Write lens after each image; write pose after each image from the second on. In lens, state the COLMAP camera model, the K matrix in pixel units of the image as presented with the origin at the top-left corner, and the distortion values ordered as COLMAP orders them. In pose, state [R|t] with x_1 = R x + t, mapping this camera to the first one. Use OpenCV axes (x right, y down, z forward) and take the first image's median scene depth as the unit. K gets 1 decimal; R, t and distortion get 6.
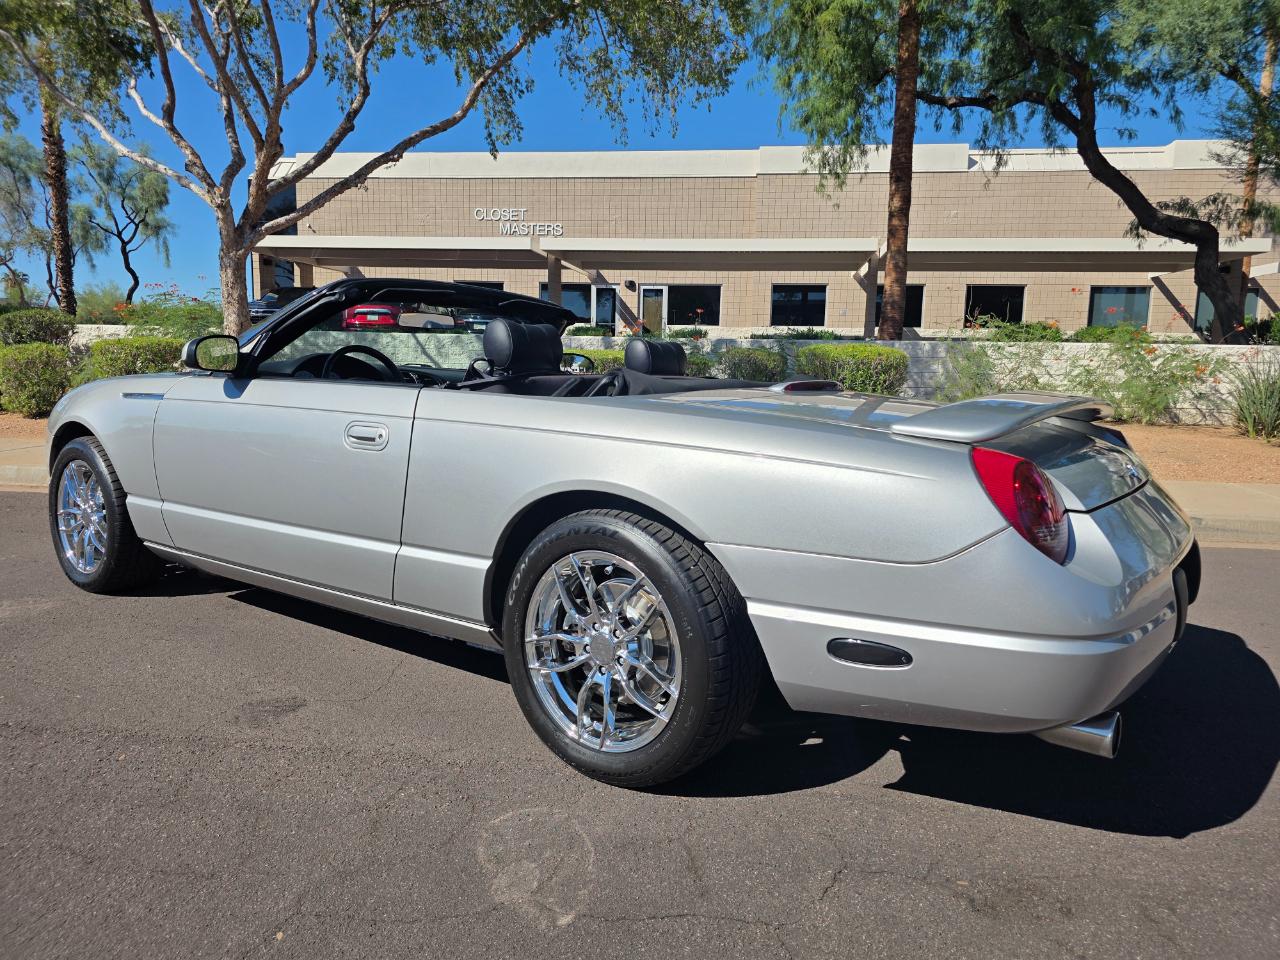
lens RADIAL K [[871.3, 0, 643.8], [0, 871.3, 471.0], [0, 0, 1]] dist [0.045169, -0.041365]
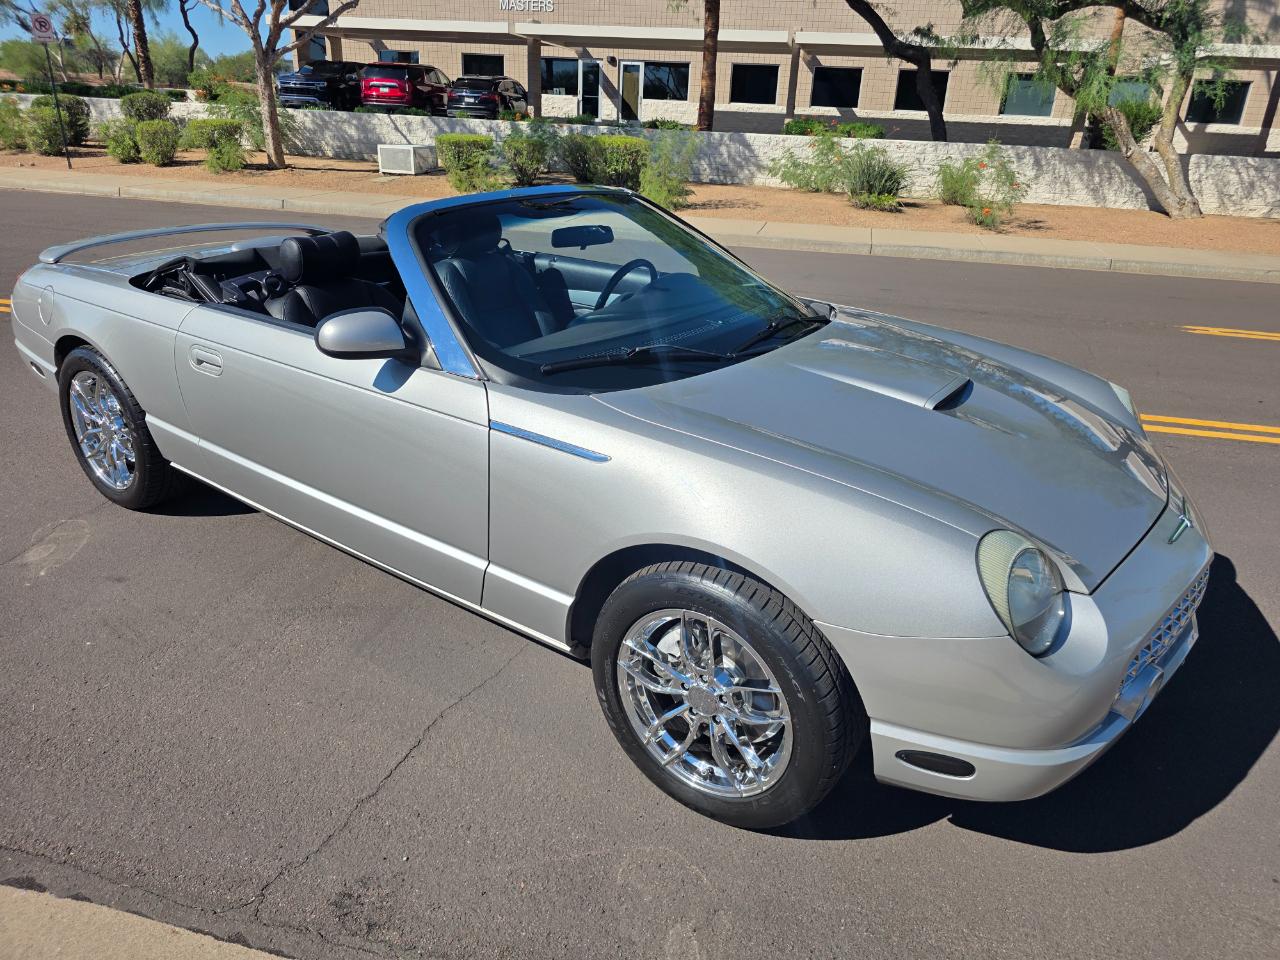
lens RADIAL K [[871.3, 0, 644.1], [0, 871.3, 476.5], [0, 0, 1]] dist [0.045169, -0.041365]
pose [[0.996360, 0.052717, -0.066985, 0.136070], [-0.033864, 0.965955, 0.256485, 0.017316], [0.078226, -0.253284, 0.964224, -0.252419]]
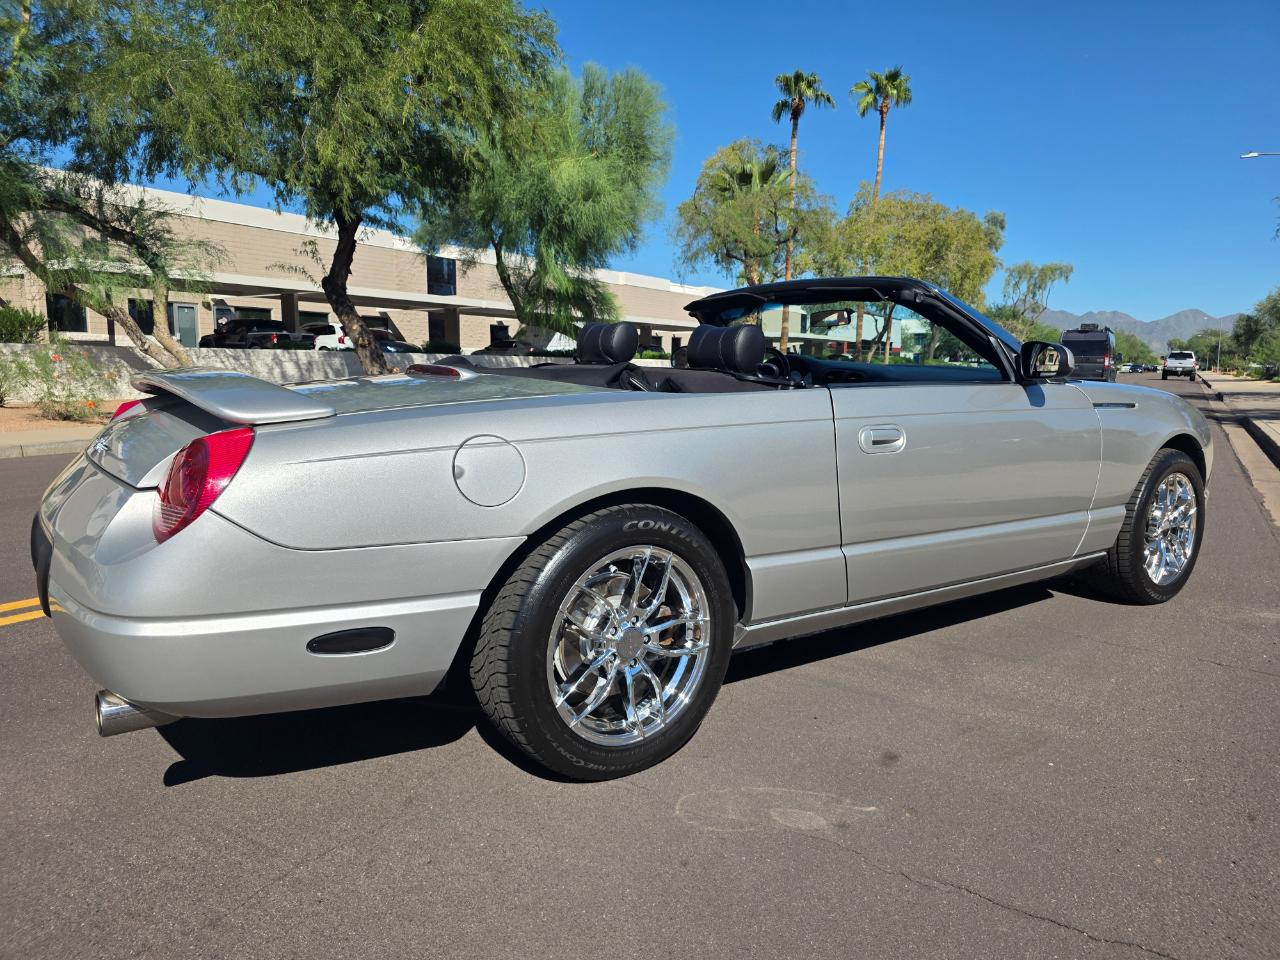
lens RADIAL K [[871.3, 0, 644.9], [0, 871.3, 471.9], [0, 0, 1]] dist [0.045169, -0.041365]
pose [[0.401208, -0.127199, 0.907112, -0.004741], [0.121098, 0.988984, 0.085119, 0.024387], [-0.907947, 0.075699, 0.412192, -0.174622]]
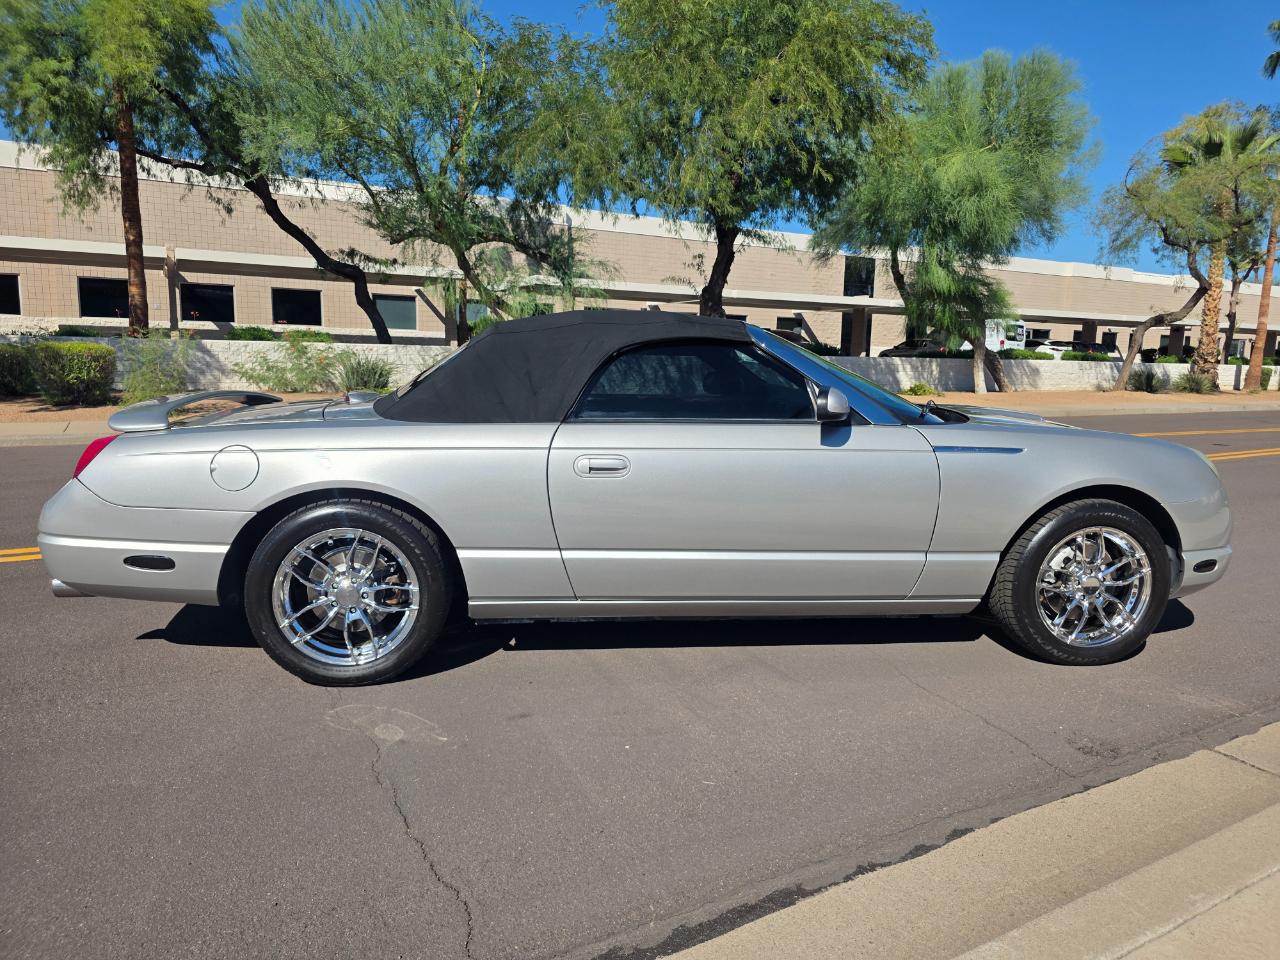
lens RADIAL K [[871.3, 0, 655.0], [0, 871.3, 470.9], [0, 0, 1]] dist [0.045169, -0.041365]
pose [[0.785221, -0.084062, 0.613483, 0.023694], [0.076354, 0.996326, 0.038792, 0.028330], [-0.614490, 0.016382, 0.788754, -0.245316]]
